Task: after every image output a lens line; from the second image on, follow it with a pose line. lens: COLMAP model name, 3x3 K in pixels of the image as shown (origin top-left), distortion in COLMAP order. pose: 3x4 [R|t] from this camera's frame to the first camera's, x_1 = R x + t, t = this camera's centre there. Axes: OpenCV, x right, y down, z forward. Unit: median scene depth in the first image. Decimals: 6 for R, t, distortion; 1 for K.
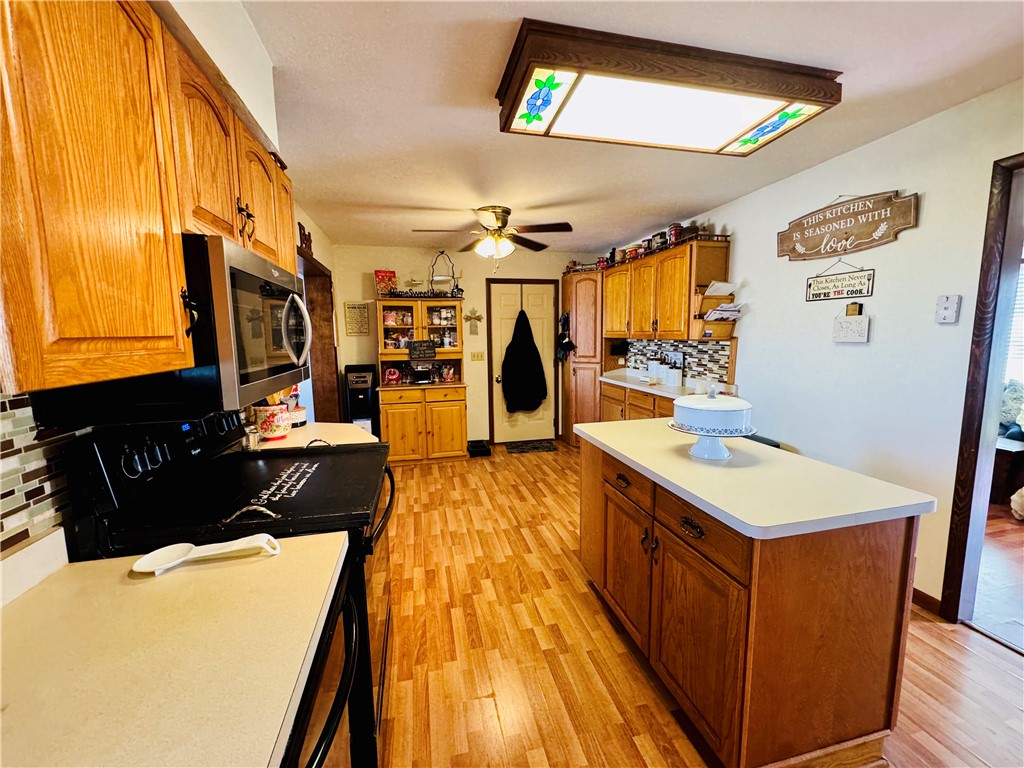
lens RADIAL K [[406.8, 0, 511.7], [0, 406.8, 384.5], [0, 0, 1]] dist [-0.002171, 0.000111]
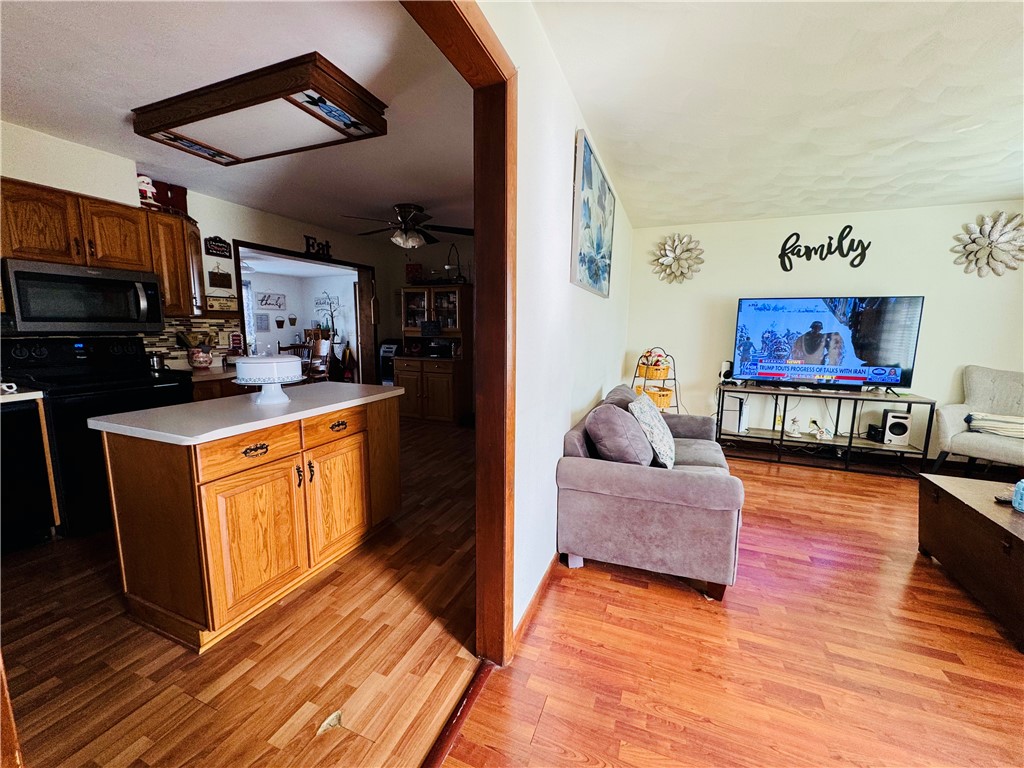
lens RADIAL K [[407.4, 0, 511.3], [0, 407.4, 384.7], [0, 0, 1]] dist [-0.001985, 0.000068]
pose [[0.815409, 0.105578, -0.569176, 0.663984], [-0.093641, 0.994335, 0.050290, -0.003777], [0.571261, 0.012292, 0.820676, 0.150738]]
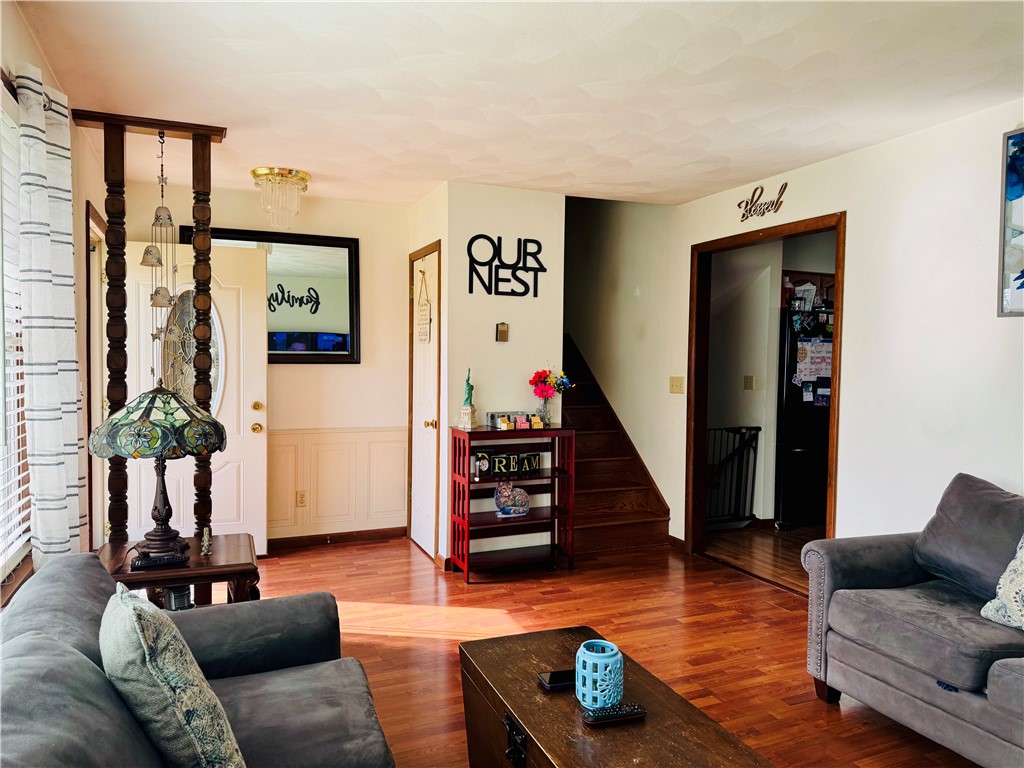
lens RADIAL K [[709.3, 0, 517.7], [0, 709.3, 383.5], [0, 0, 1]] dist [0.064520, -0.088281]
pose [[-0.984923, 0.007246, -0.172843, 0.987045], [-0.020958, 0.986765, 0.160797, -0.139599], [0.171721, 0.161995, -0.971735, 1.146379]]
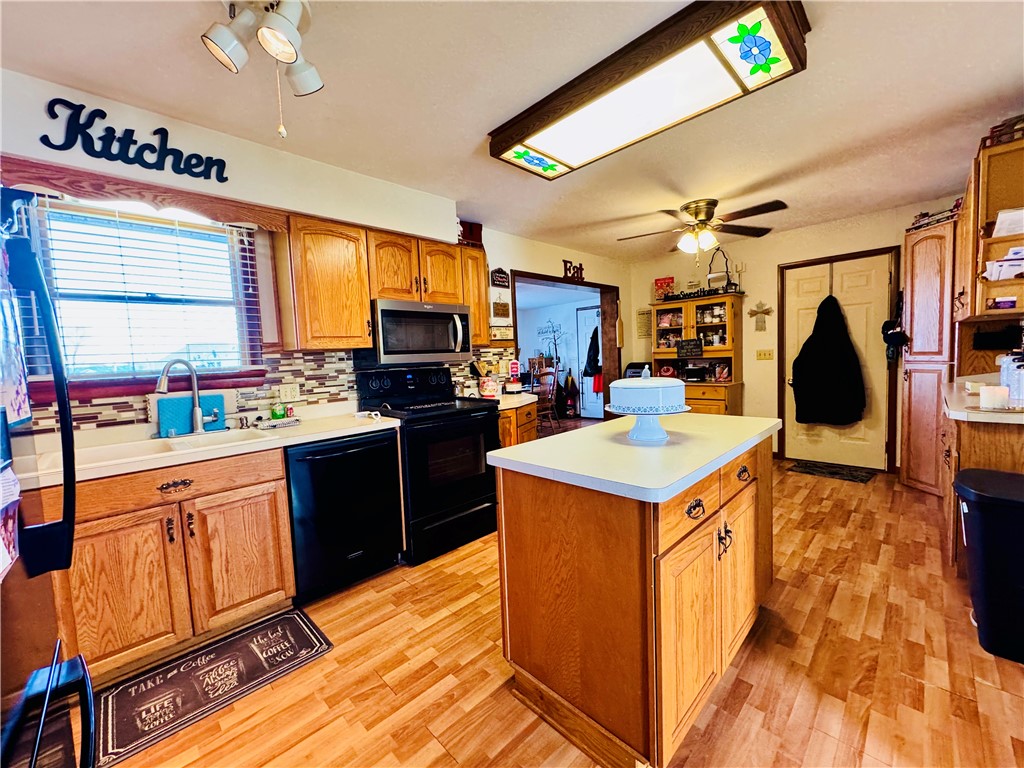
lens RADIAL K [[406.8, 0, 511.7], [0, 406.8, 384.5], [0, 0, 1]] dist [-0.002171, 0.000111]
pose [[0.515724, 0.051022, -0.855234, 0.429632], [-0.069278, 0.997440, 0.017729, 0.019268], [0.853950, 0.050106, 0.517938, 0.079977]]
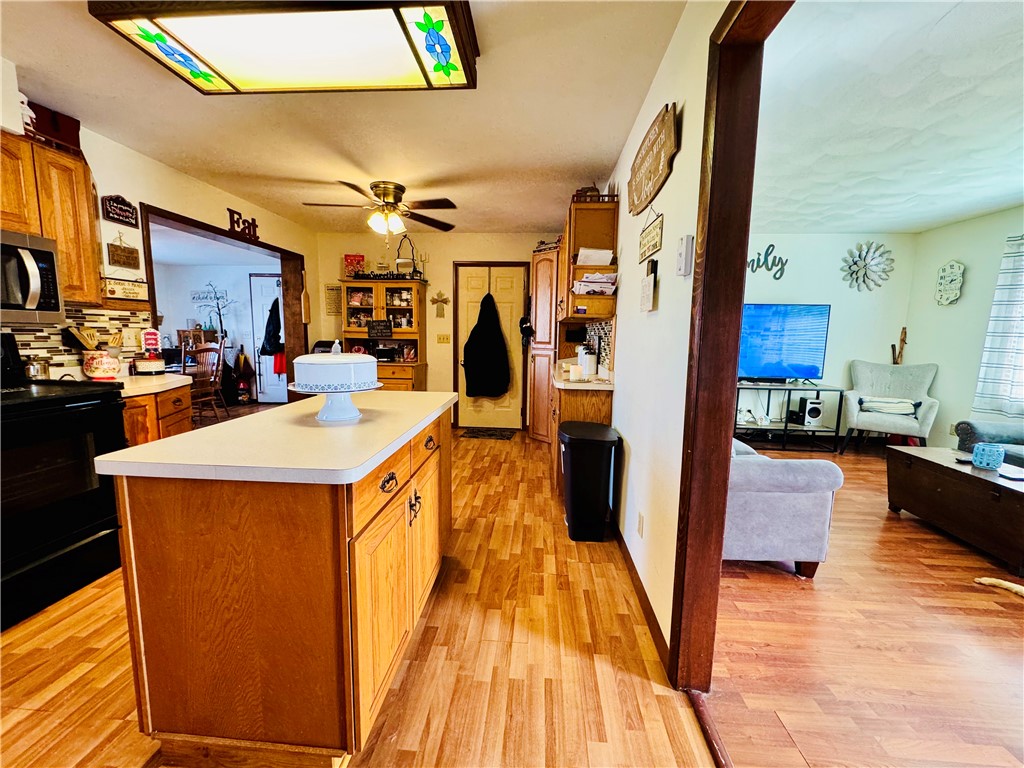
lens RADIAL K [[406.8, 0, 511.7], [0, 406.8, 384.5], [0, 0, 1]] dist [-0.002171, 0.000111]
pose [[0.953228, 0.068036, -0.294497, 0.420807], [-0.067851, 0.997636, 0.010856, 0.023636], [0.294539, 0.009633, 0.955591, 0.090330]]
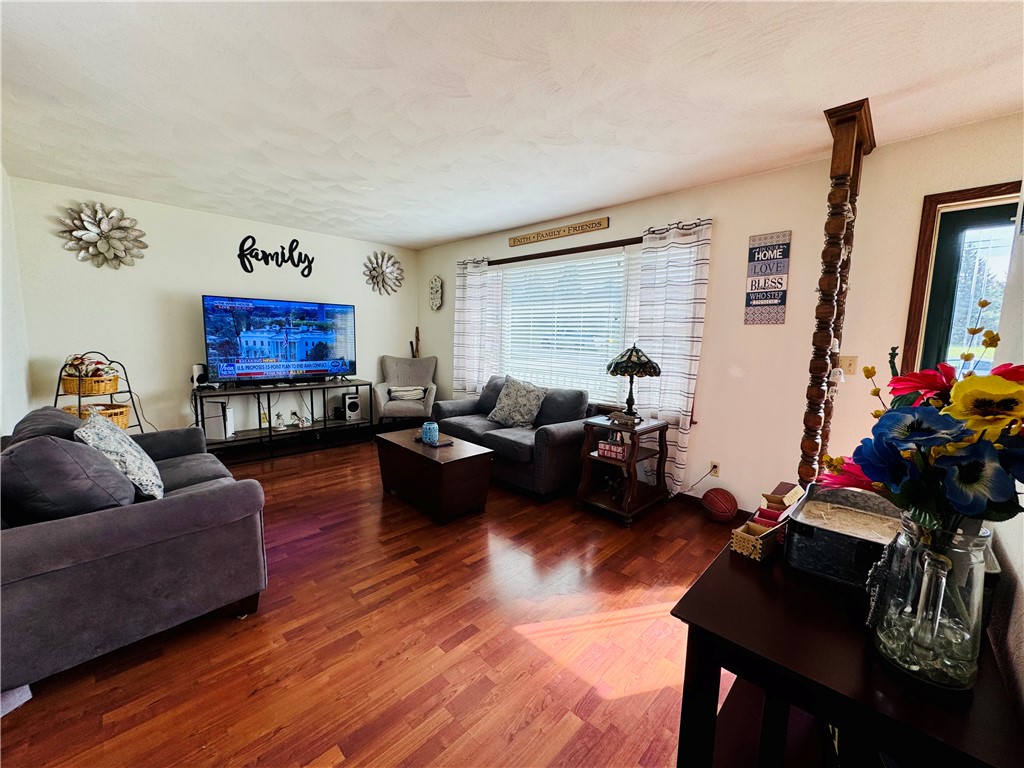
lens RADIAL K [[406.8, 0, 511.7], [0, 406.8, 384.5], [0, 0, 1]] dist [-0.002171, 0.000111]
pose [[0.848361, -0.031500, 0.528480, 0.633564], [0.033425, 0.999424, 0.005914, 0.002031], [-0.528362, 0.012647, 0.848925, 0.146547]]
